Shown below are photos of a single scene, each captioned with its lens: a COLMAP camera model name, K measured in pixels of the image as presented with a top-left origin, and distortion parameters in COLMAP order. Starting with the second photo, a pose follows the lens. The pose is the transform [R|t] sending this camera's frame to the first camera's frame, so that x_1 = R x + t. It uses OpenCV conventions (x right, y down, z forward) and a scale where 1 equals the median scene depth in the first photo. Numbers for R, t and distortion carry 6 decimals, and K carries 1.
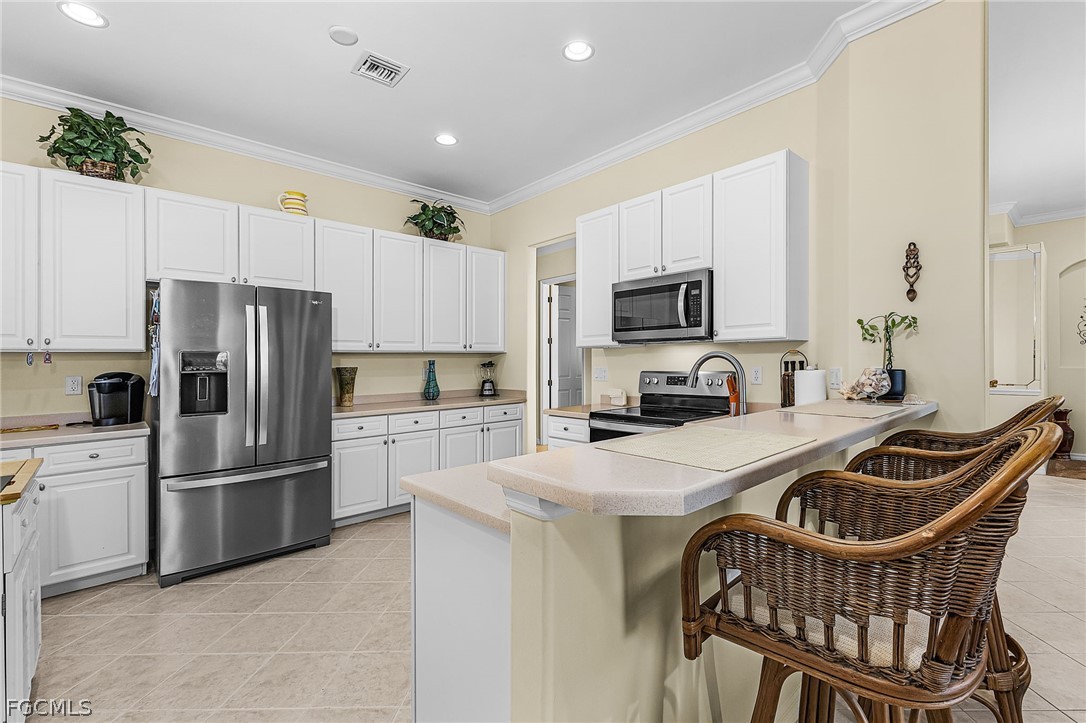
lens RADIAL K [[466.7, 0, 536.7], [0, 466.7, 362.6], [0, 0, 1]] dist [-0.002495, -0.000194]
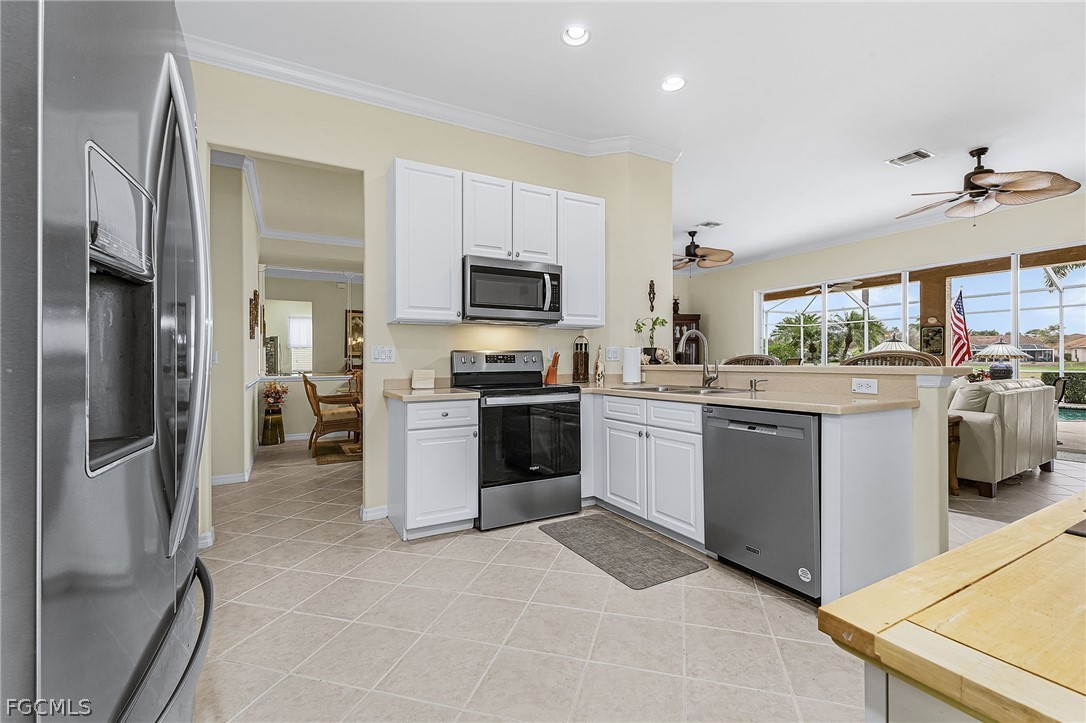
lens RADIAL K [[466.7, 0, 536.7], [0, 466.7, 362.6], [0, 0, 1]] dist [-0.002495, -0.000194]
pose [[0.245779, 0.003333, 0.969320, -0.840333], [-0.002796, 0.999992, -0.002730, 0.057936], [-0.969322, -0.002039, 0.245786, 0.750434]]
